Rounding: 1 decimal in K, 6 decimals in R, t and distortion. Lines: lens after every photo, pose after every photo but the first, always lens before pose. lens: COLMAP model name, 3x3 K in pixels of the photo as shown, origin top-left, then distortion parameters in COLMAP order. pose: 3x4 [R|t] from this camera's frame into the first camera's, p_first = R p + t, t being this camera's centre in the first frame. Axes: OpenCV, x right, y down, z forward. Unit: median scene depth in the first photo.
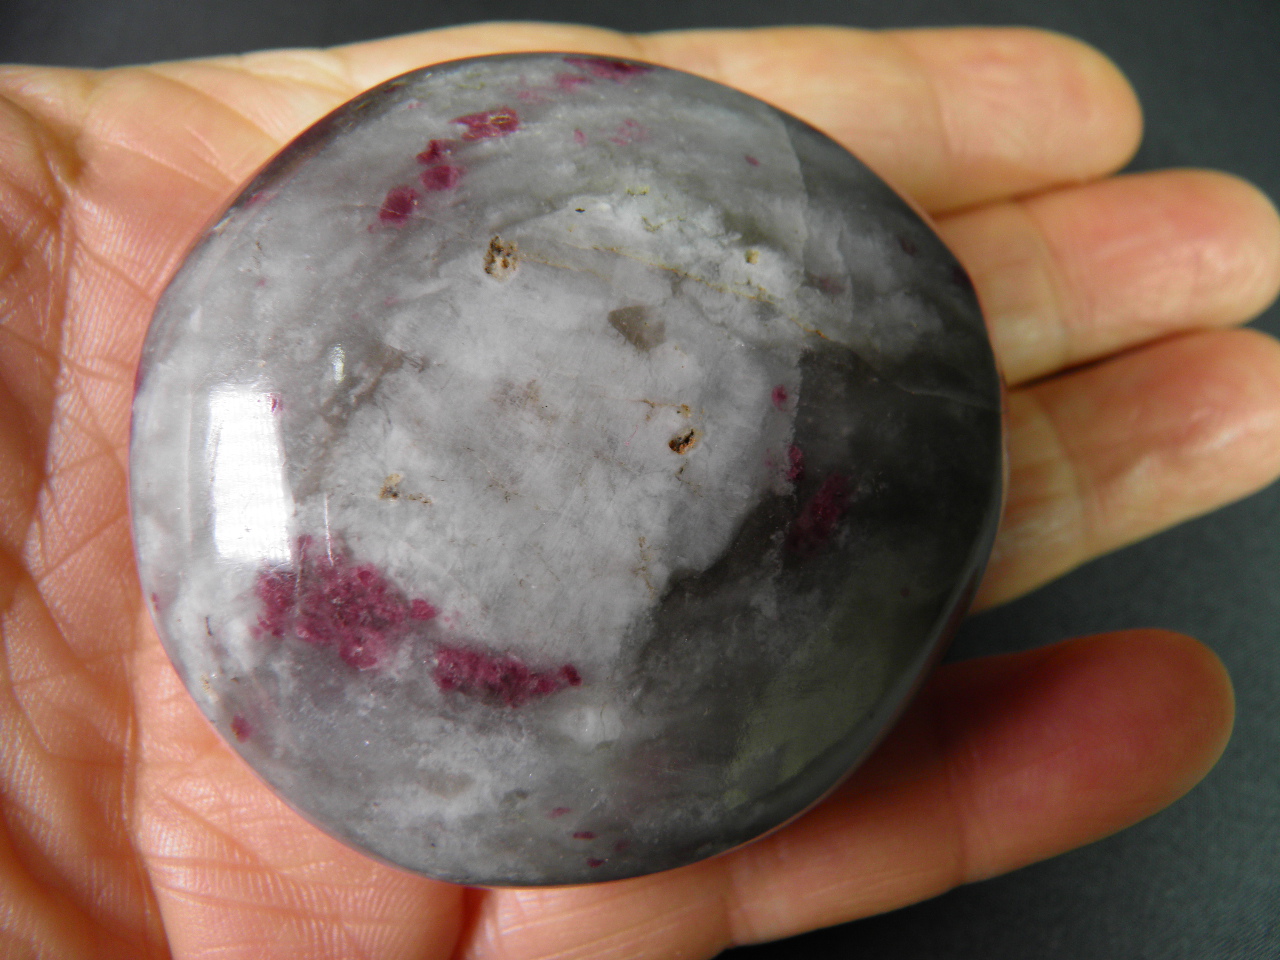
lens RADIAL K [[1048.0, 0, 647.7], [0, 1048.0, 484.7], [0, 0, 1]] dist [-0.188404, 0.073576]
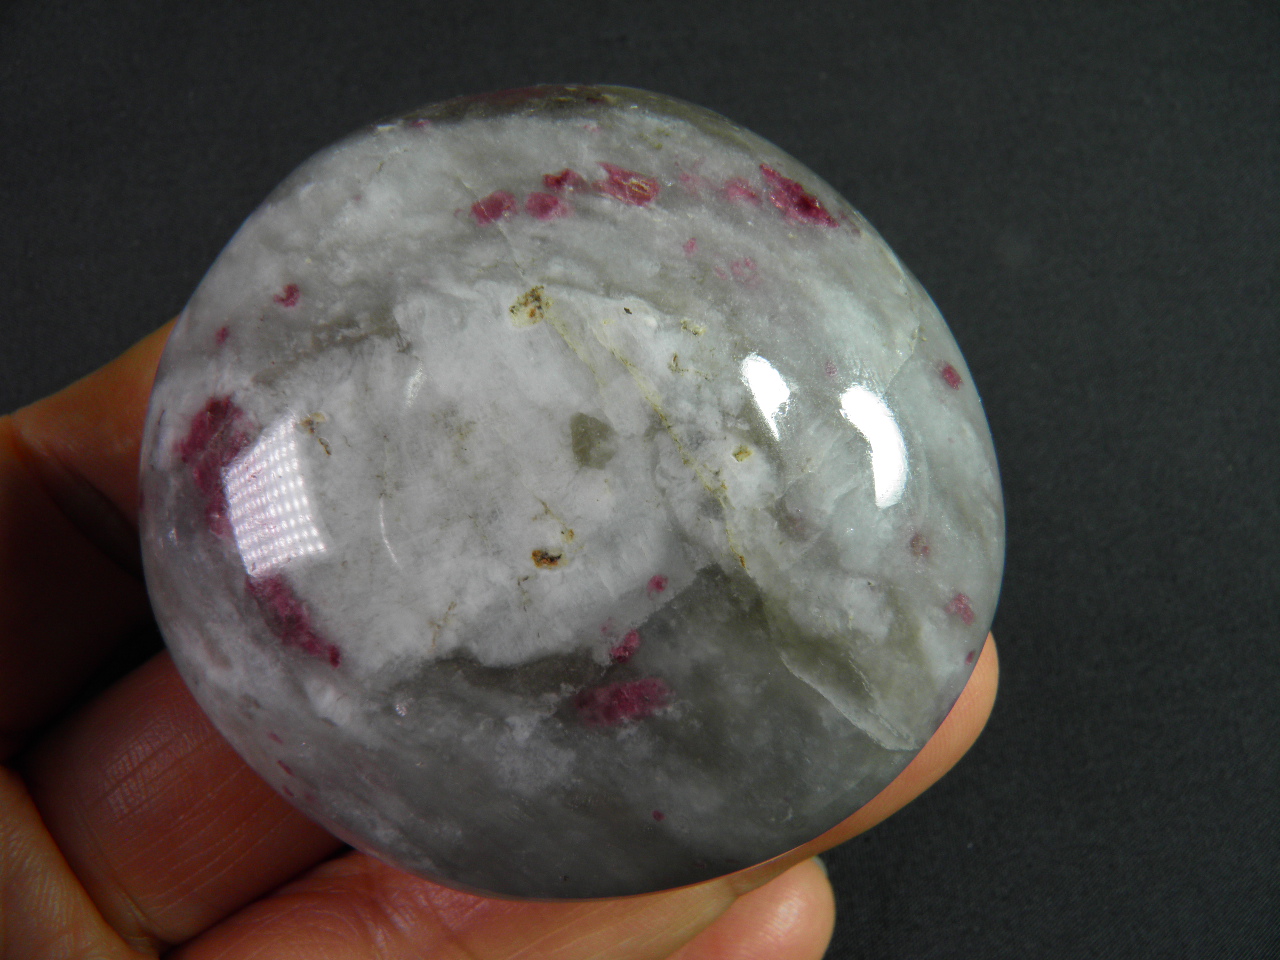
lens RADIAL K [[1048.0, 0, 647.7], [0, 1048.0, 484.7], [0, 0, 1]] dist [-0.188404, 0.073576]
pose [[0.735255, 0.625083, -0.262052, 0.324091], [-0.603321, 0.779767, 0.167235, -0.322453], [0.308875, 0.035141, 0.950453, 0.059004]]
